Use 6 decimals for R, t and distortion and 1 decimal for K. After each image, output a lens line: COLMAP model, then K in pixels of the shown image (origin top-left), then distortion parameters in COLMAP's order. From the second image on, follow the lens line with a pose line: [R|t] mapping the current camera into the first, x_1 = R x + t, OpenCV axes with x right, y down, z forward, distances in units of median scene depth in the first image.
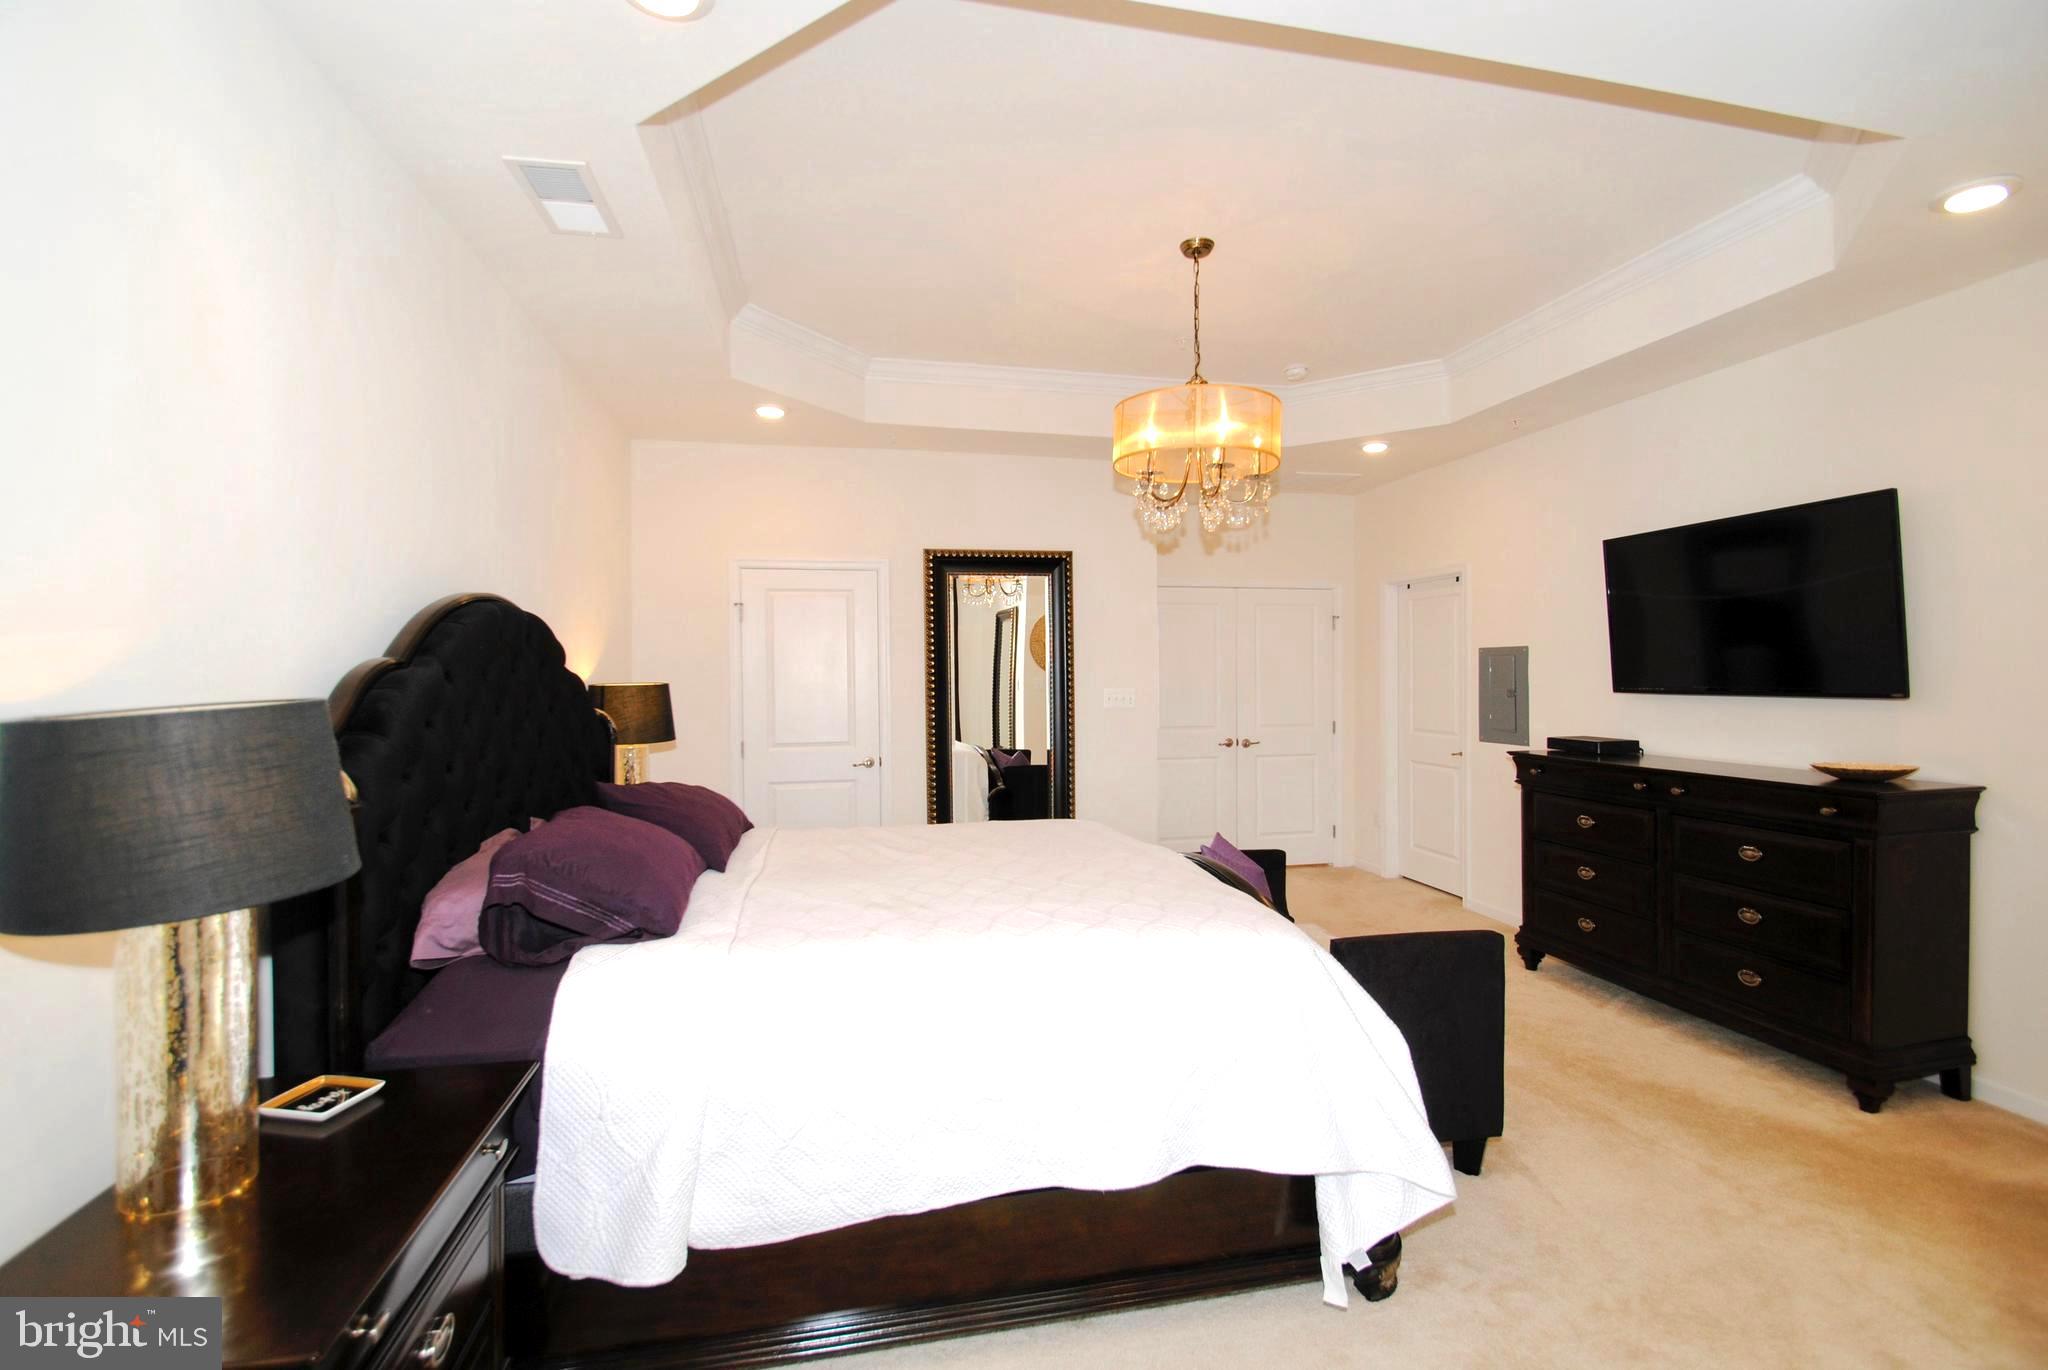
lens RADIAL K [[904.7, 0, 1012.9], [0, 904.7, 686.1], [0, 0, 1]] dist [0.017621, -0.013318]
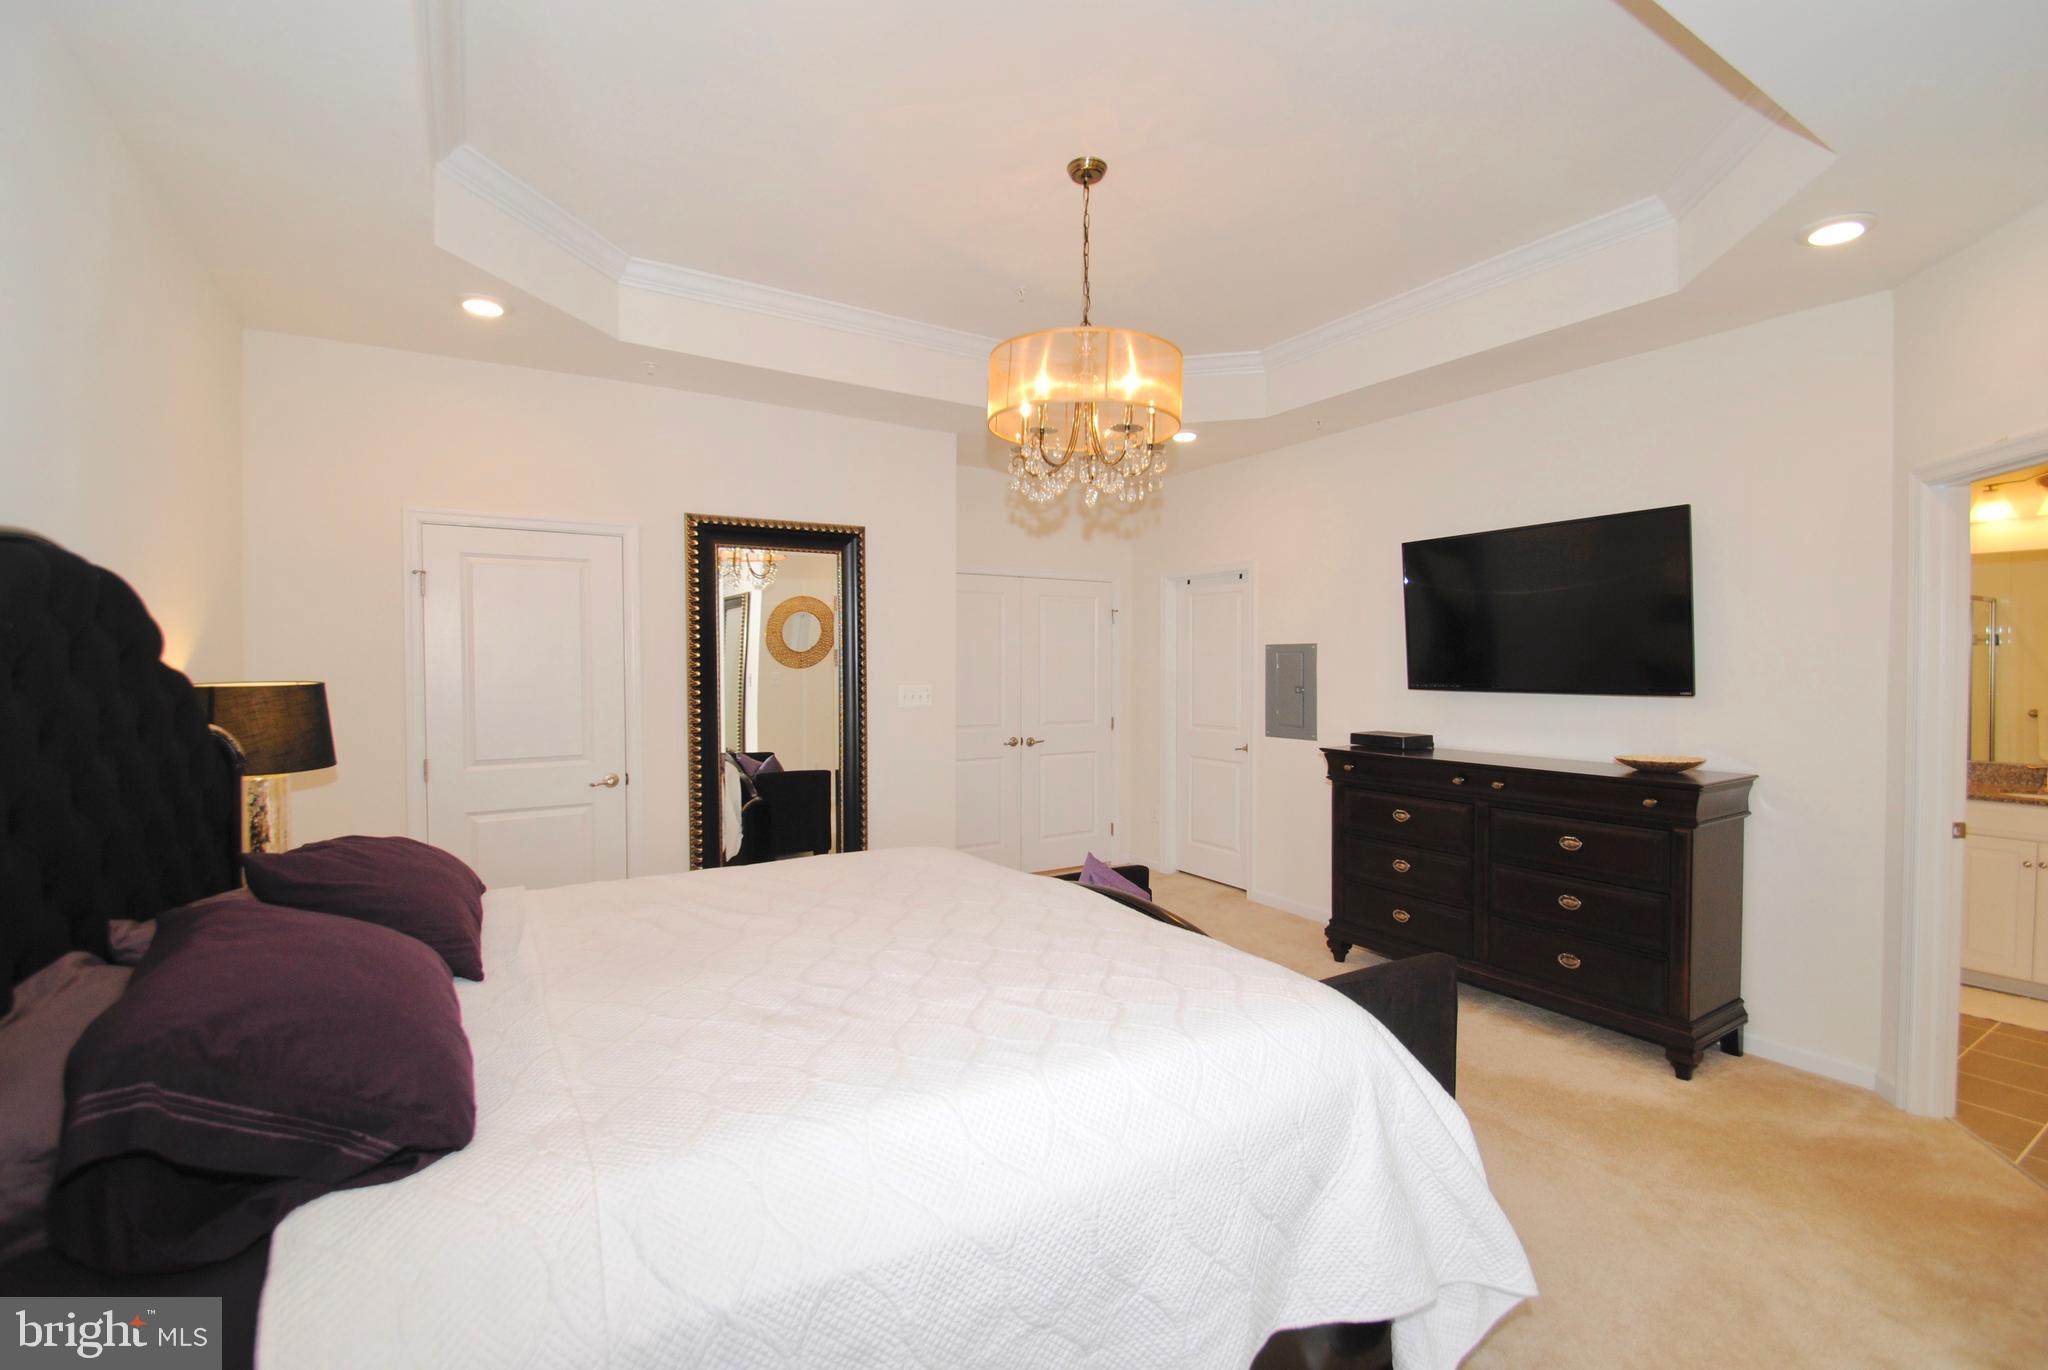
lens RADIAL K [[904.7, 0, 1012.9], [0, 904.7, 686.1], [0, 0, 1]] dist [0.017621, -0.013318]
pose [[0.941036, -0.003362, 0.338291, -0.134867], [-0.000050, 0.999949, 0.010075, -0.008008], [-0.338307, -0.009498, 0.940988, 0.194901]]
